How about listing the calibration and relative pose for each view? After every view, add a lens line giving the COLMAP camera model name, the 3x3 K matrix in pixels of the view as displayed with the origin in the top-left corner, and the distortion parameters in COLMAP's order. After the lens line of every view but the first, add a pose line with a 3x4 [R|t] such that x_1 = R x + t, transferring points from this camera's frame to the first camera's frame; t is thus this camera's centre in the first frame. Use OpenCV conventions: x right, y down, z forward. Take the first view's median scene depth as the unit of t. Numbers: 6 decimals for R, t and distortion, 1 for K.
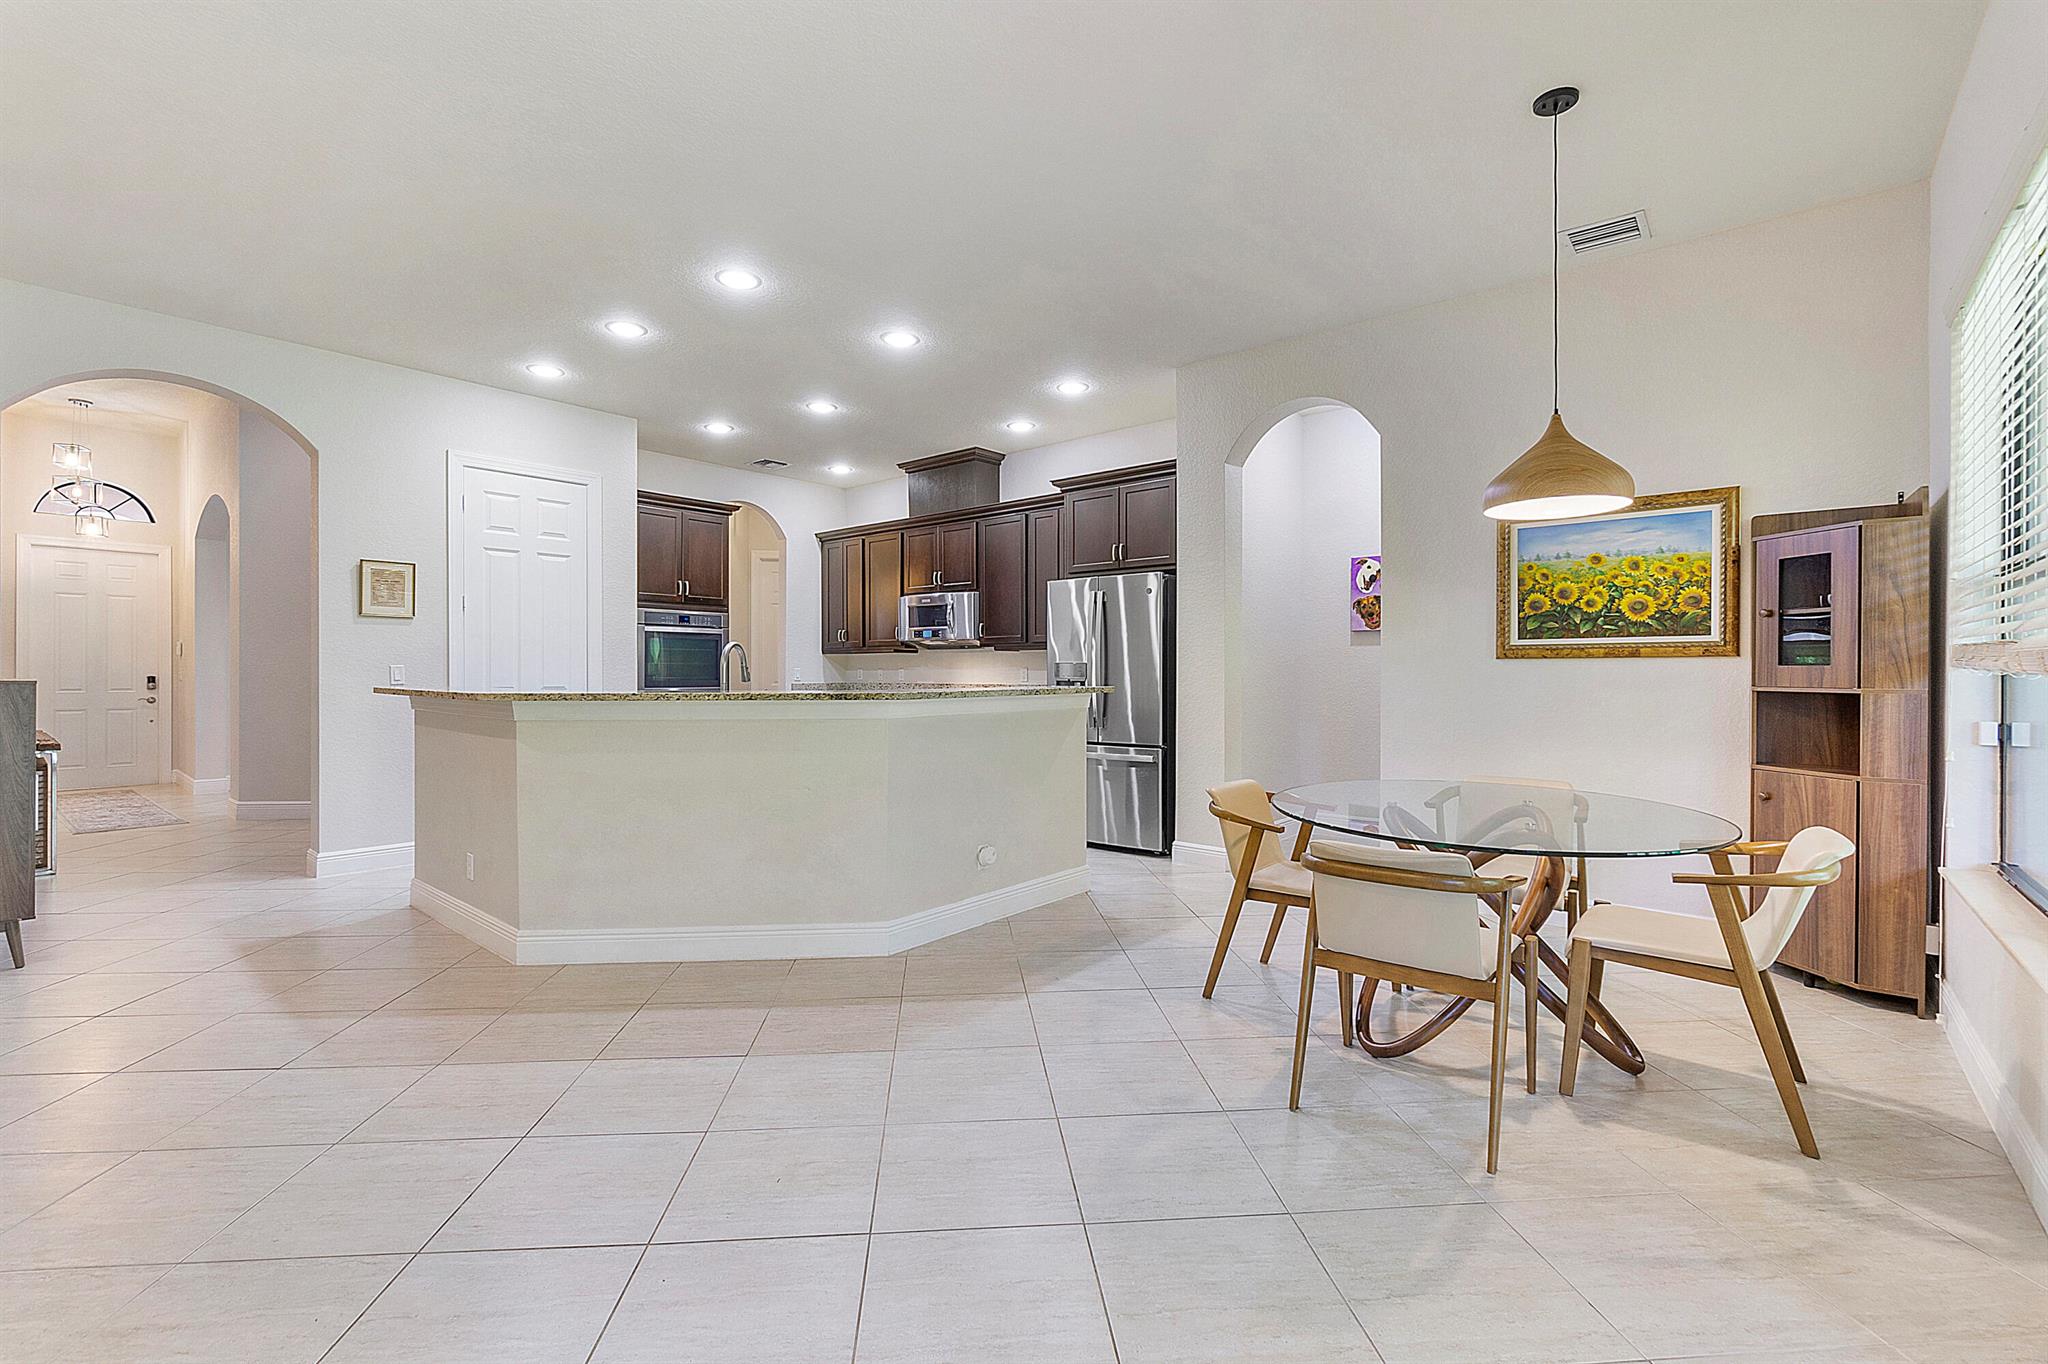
lens RADIAL K [[892.1, 0, 1020.8], [0, 892.1, 671.5], [0, 0, 1]] dist [-0.005128, -0.000423]
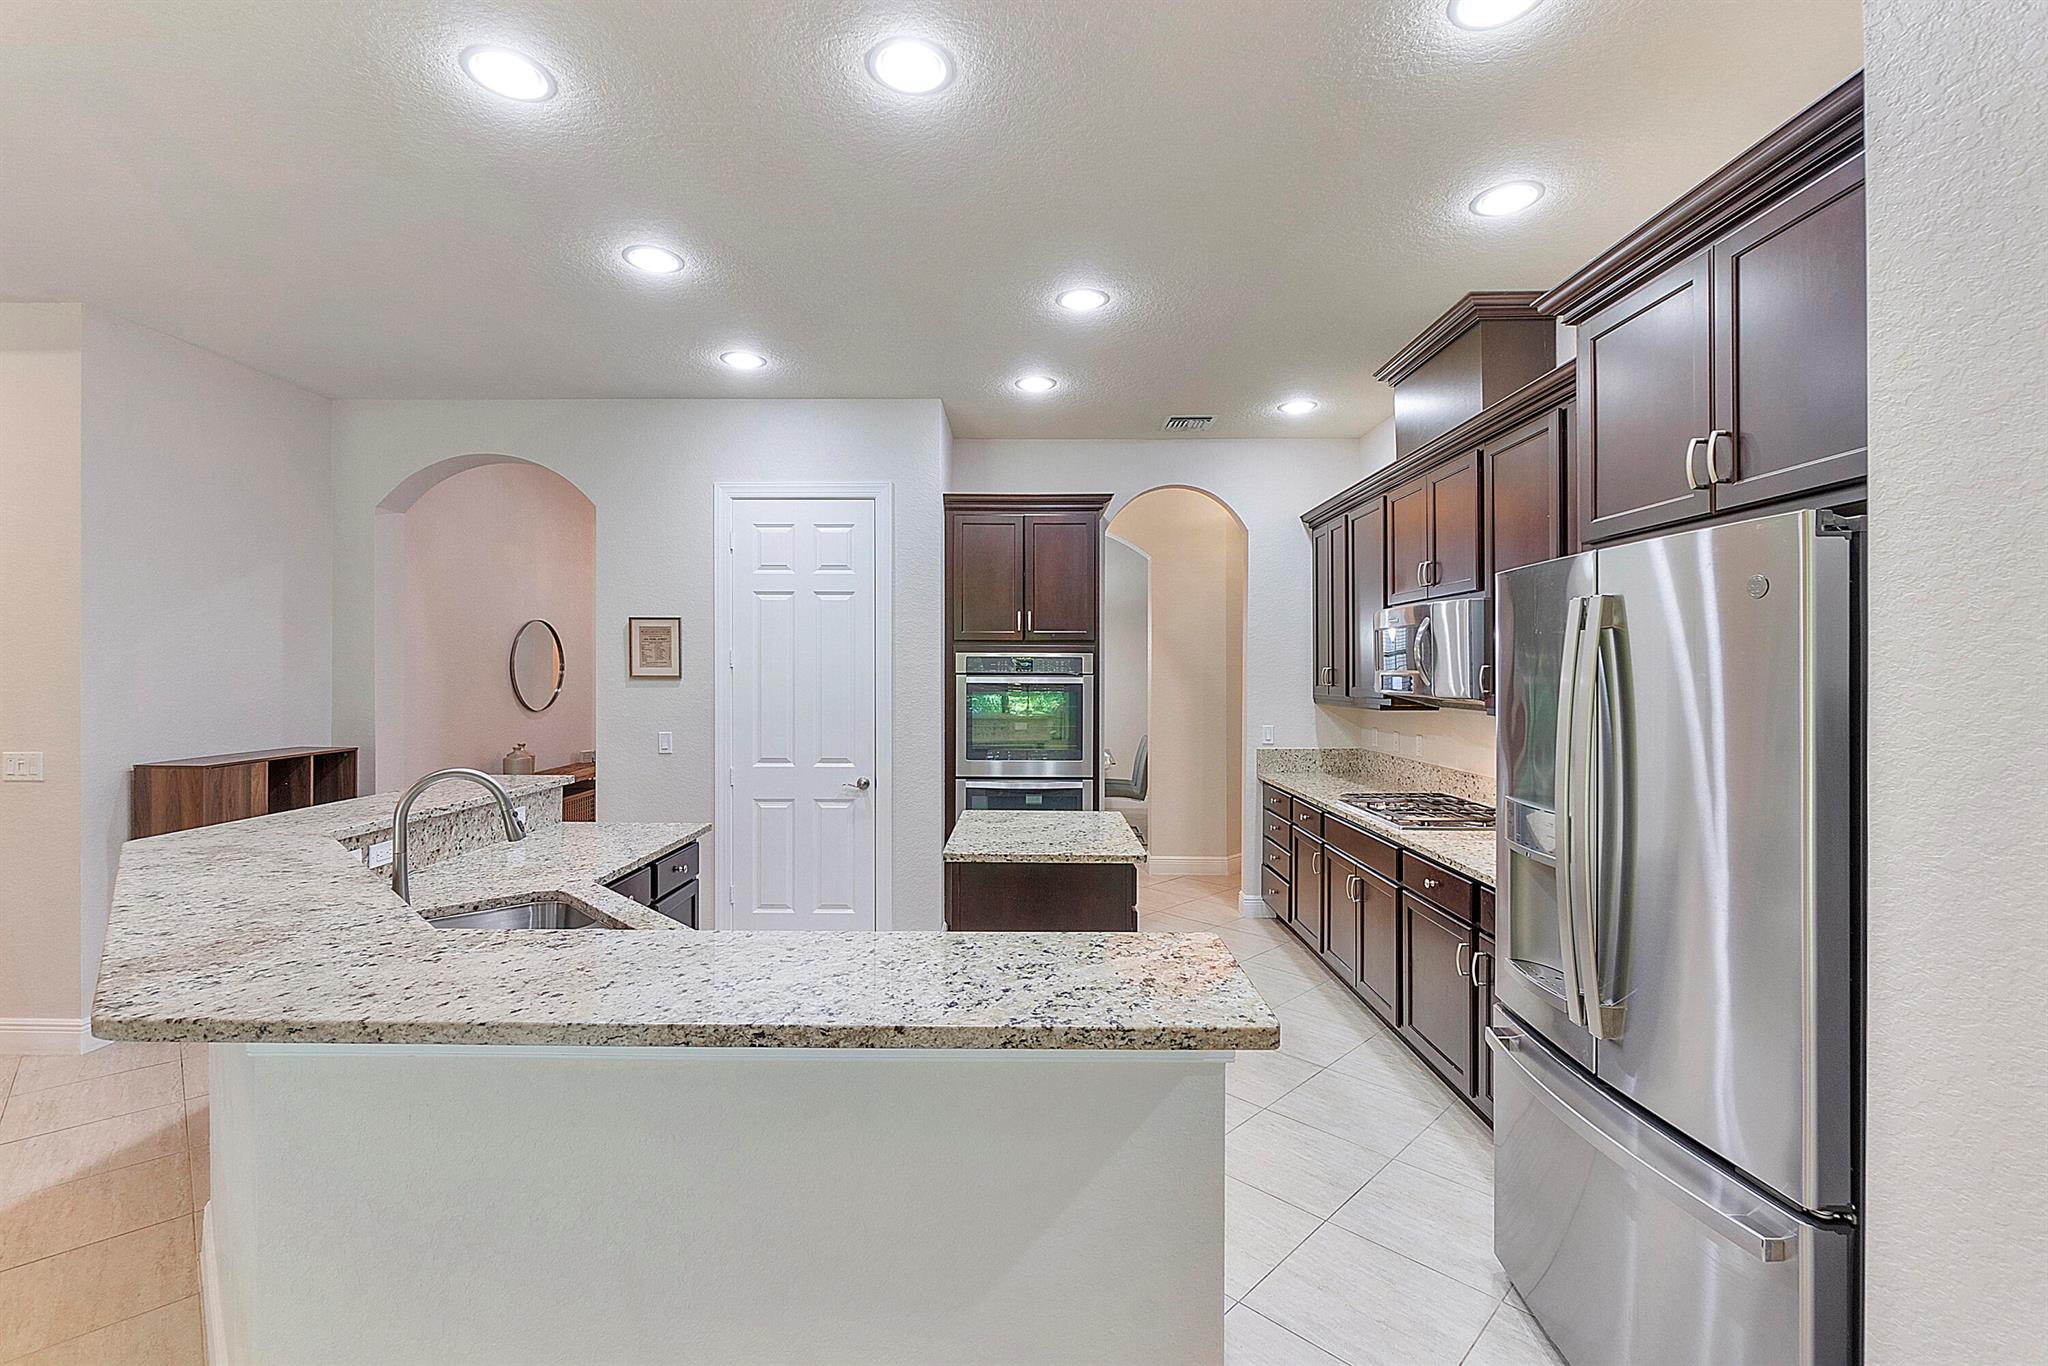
lens RADIAL K [[892.1, 0, 1020.8], [0, 892.1, 672.5], [0, 0, 1]] dist [-0.005128, -0.000423]
pose [[0.643793, 0.000207, -0.765200, 0.223586], [-0.000987, 0.999999, -0.000560, -0.068797], [0.765199, 0.001116, 0.643793, 0.713138]]
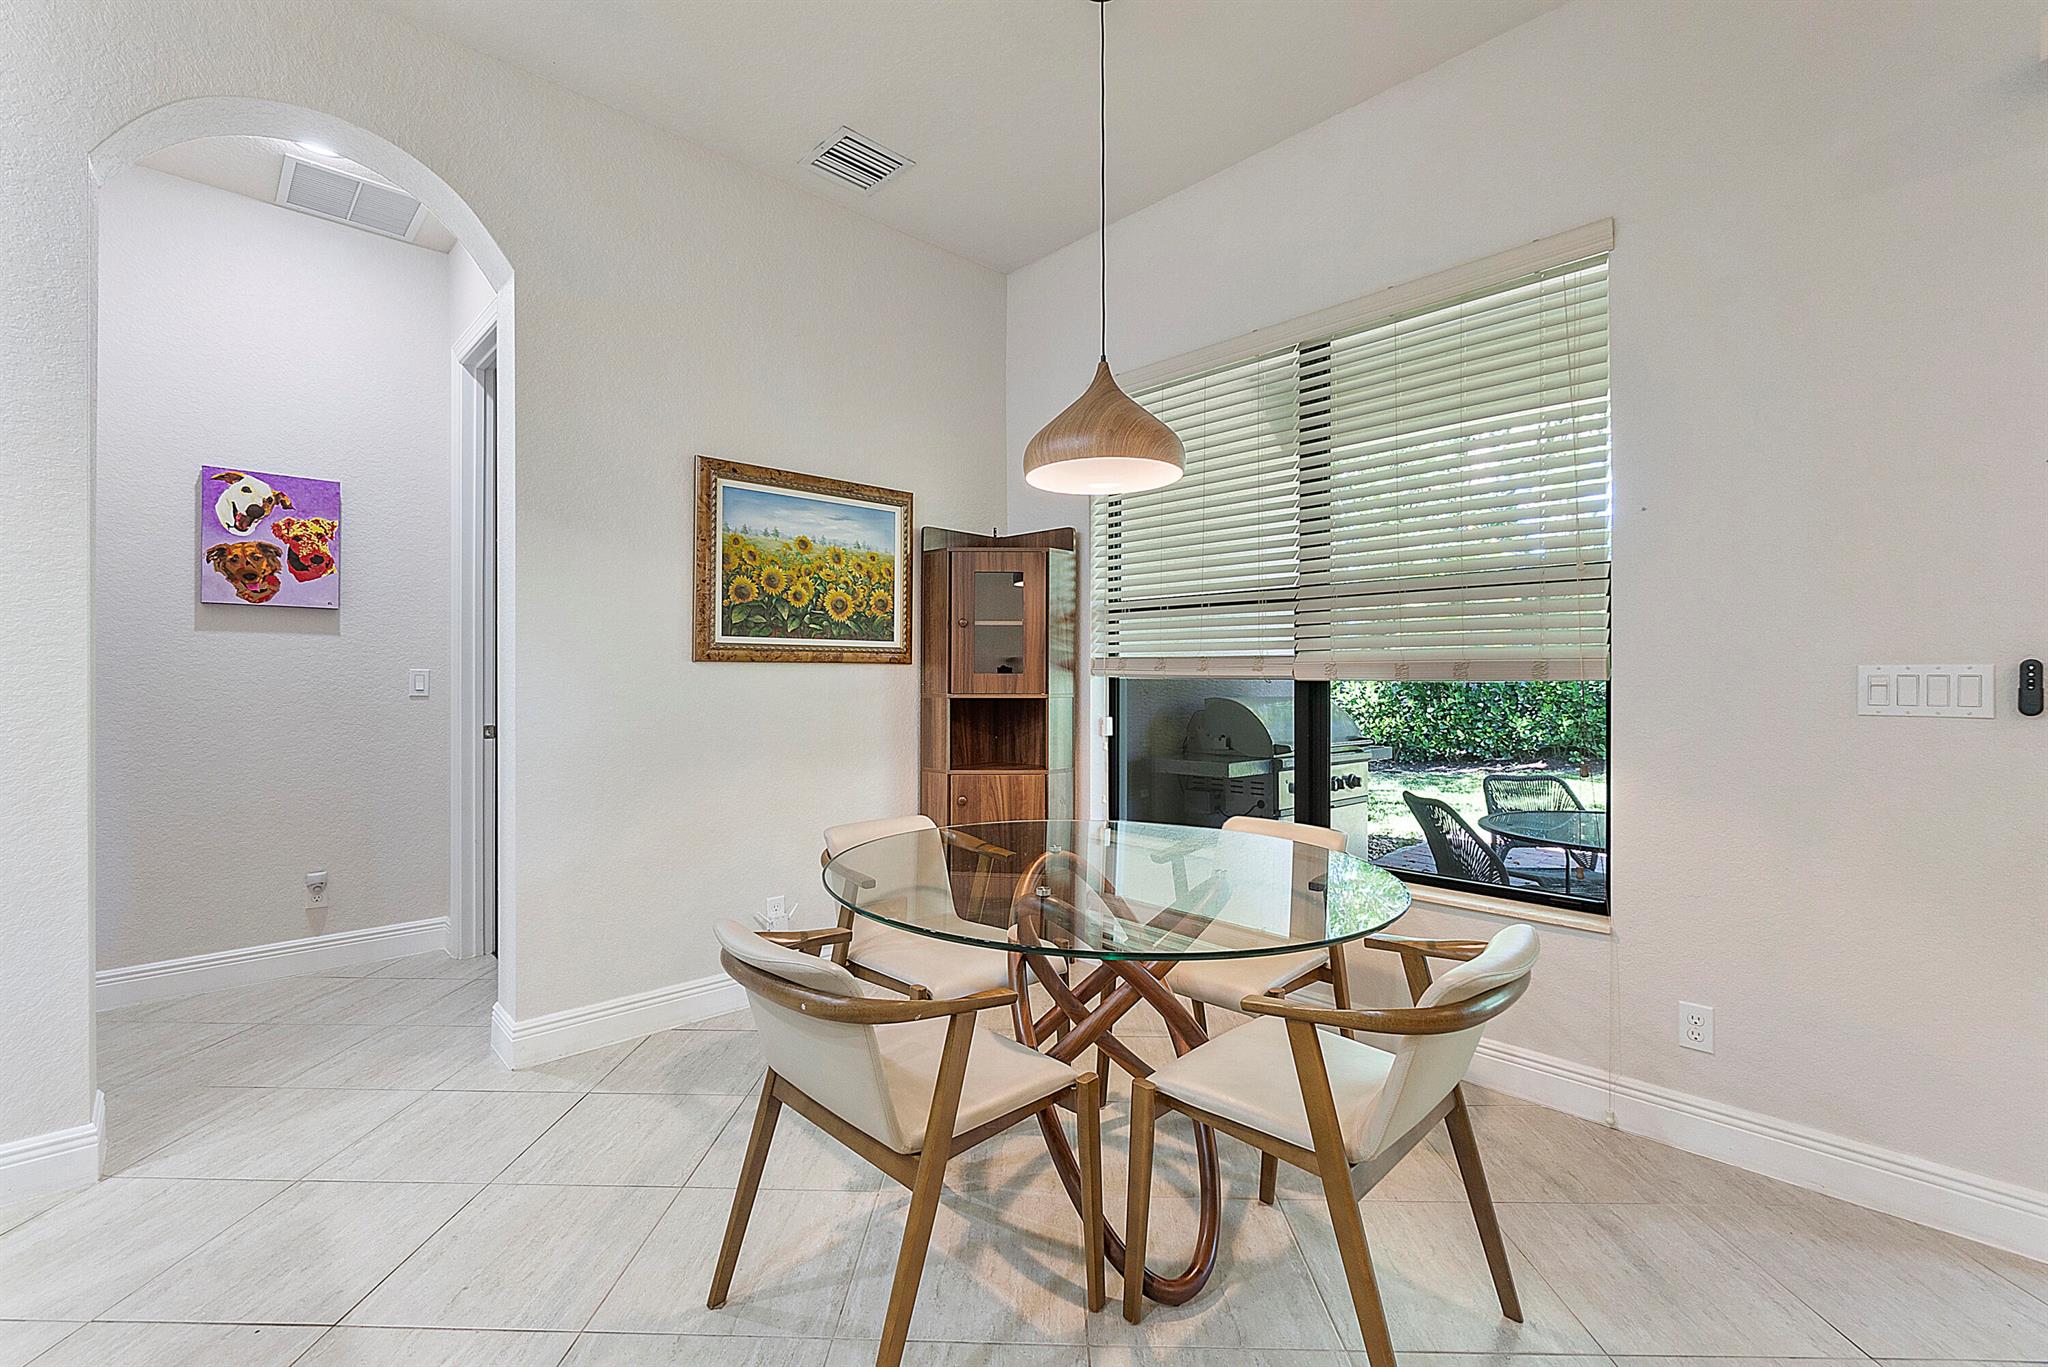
lens RADIAL K [[877.3, 0, 1018.9], [0, 877.3, 679.5], [0, 0, 1]] dist [-0.008529, -0.000203]
pose [[0.105511, -0.001811, 0.994417, -0.113090], [-0.000481, 0.999998, 0.001872, -0.000792], [-0.994418, -0.000676, 0.105510, 0.549159]]
